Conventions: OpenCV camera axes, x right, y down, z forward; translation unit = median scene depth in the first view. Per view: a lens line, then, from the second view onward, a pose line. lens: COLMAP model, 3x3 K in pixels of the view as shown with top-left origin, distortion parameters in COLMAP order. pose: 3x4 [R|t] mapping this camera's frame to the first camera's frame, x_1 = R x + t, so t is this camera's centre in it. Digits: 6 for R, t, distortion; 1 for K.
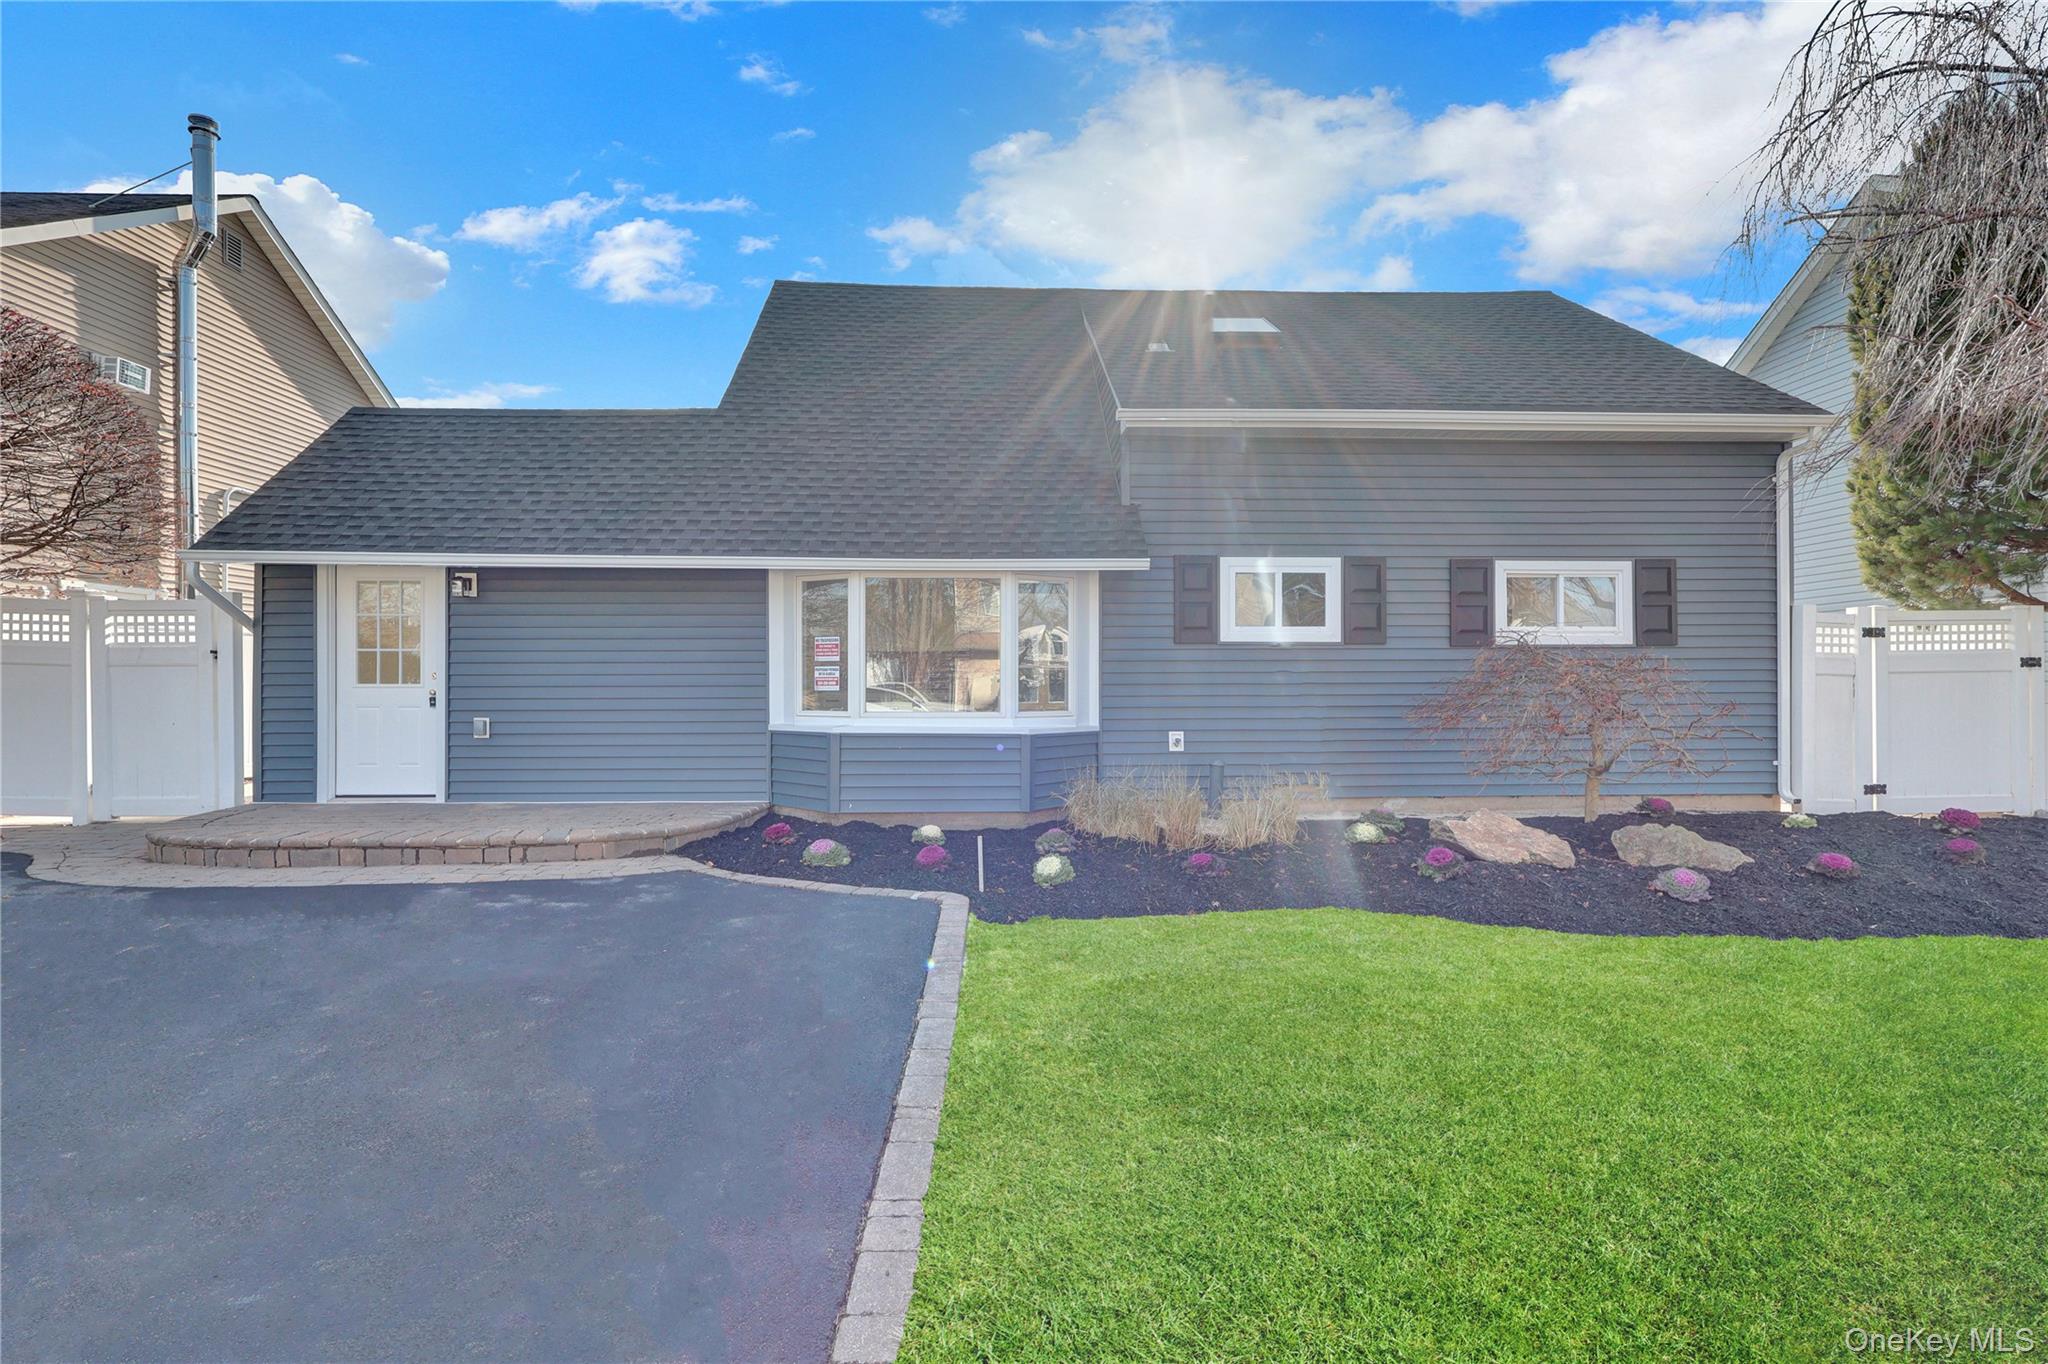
lens RADIAL K [[950.5, 0, 1015.2], [0, 950.5, 678.8], [0, 0, 1]] dist [-0.004929, -0.000054]
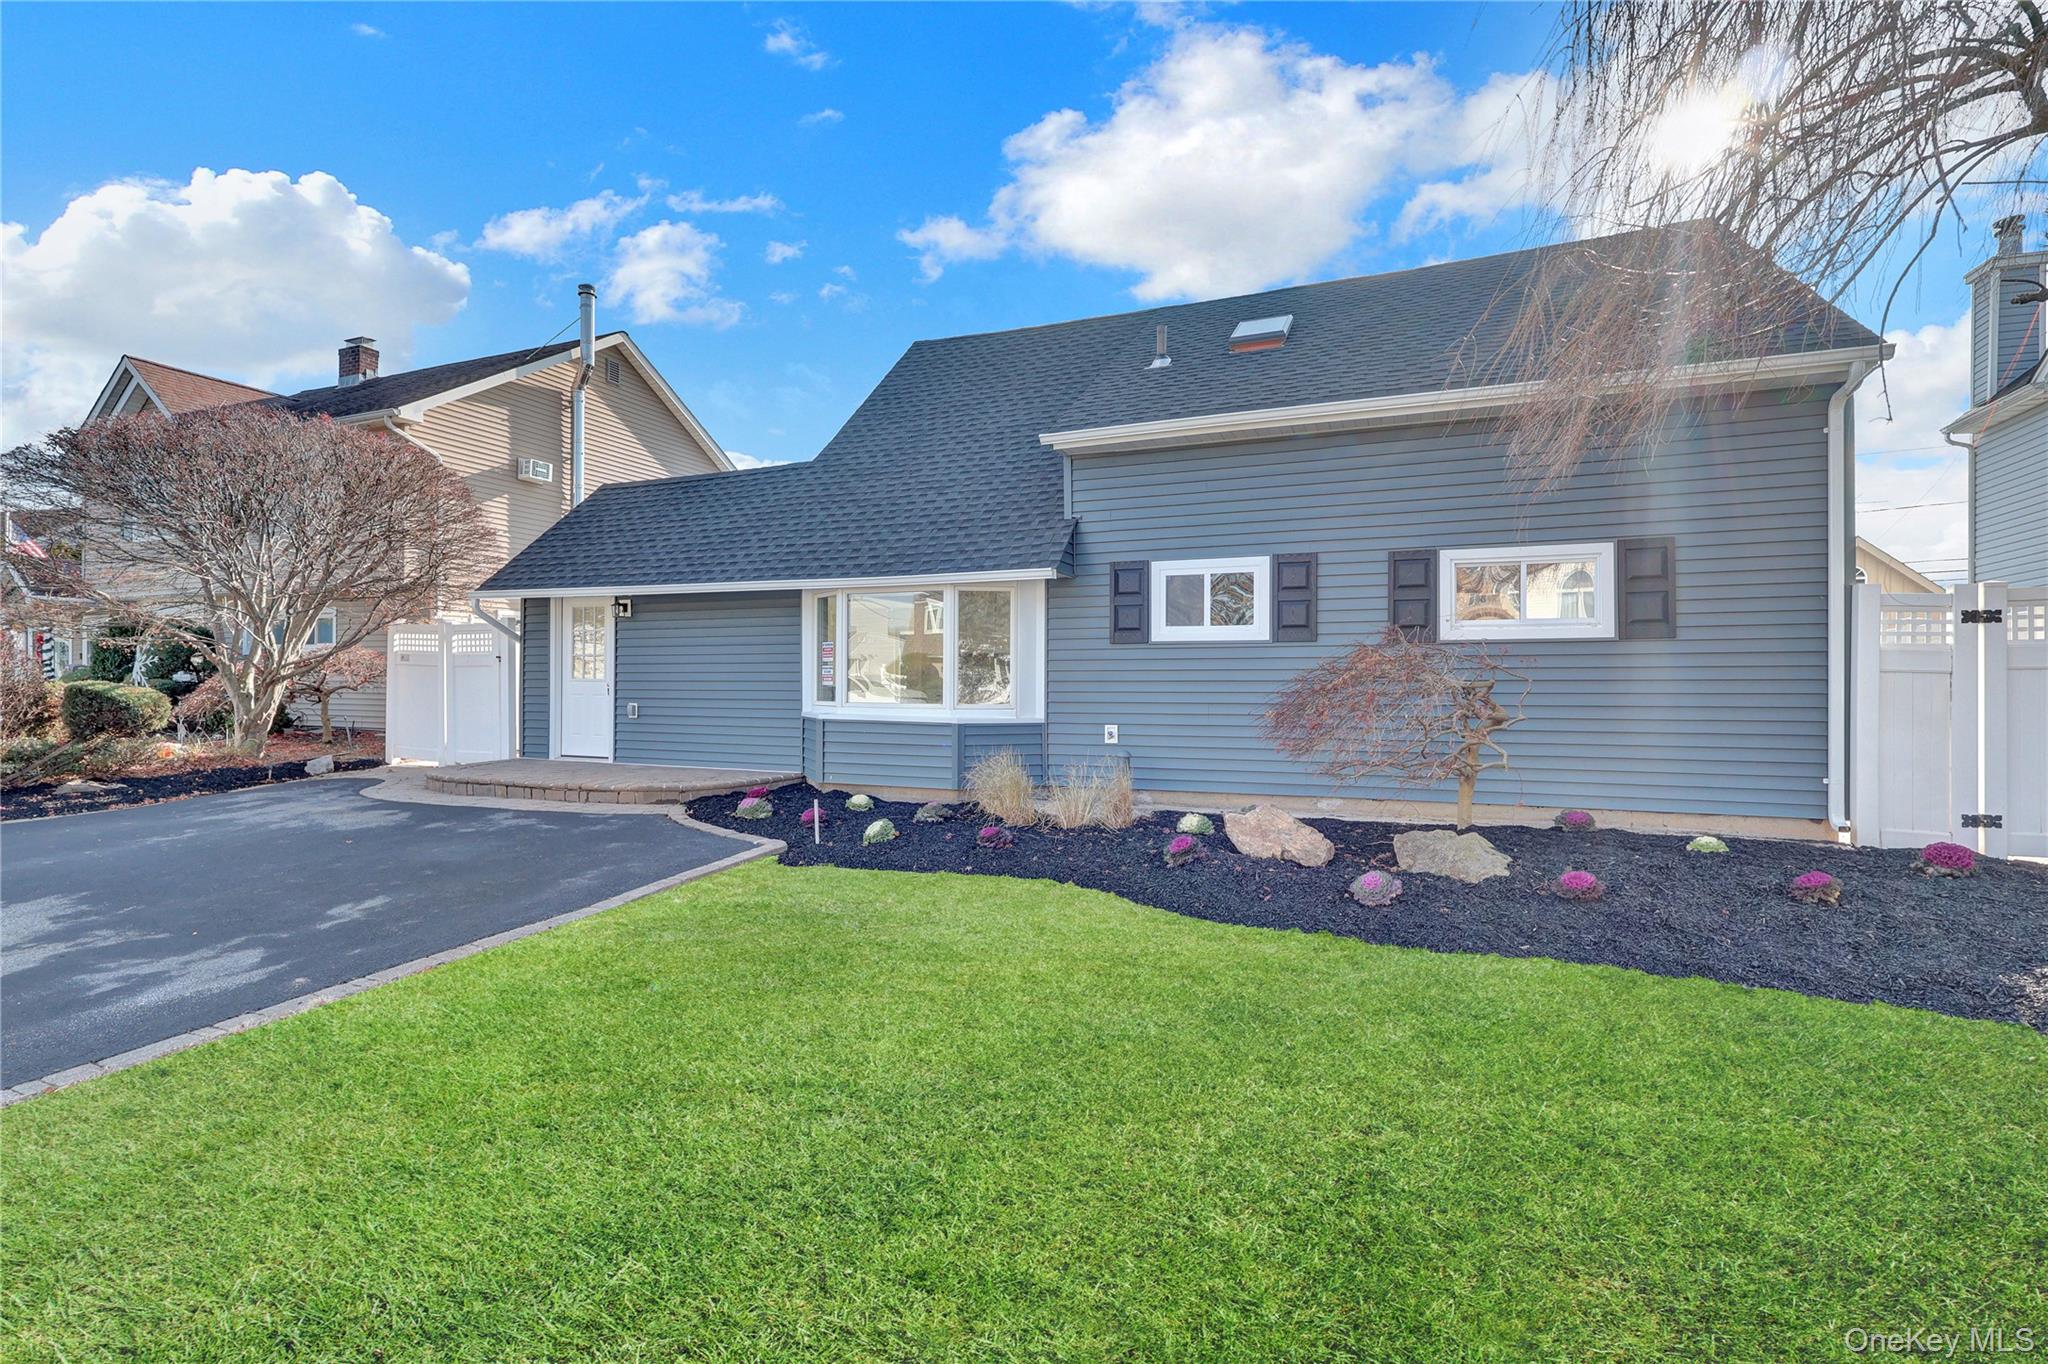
lens RADIAL K [[910.4, 0, 978.4], [0, 910.4, 679.1], [0, 0, 1]] dist [-0.002825, -0.000153]
pose [[0.908610, 0.002831, -0.417636, 0.465532], [-0.002888, 0.999996, 0.000494, 0.003346], [0.417636, 0.000758, 0.908614, -0.005231]]
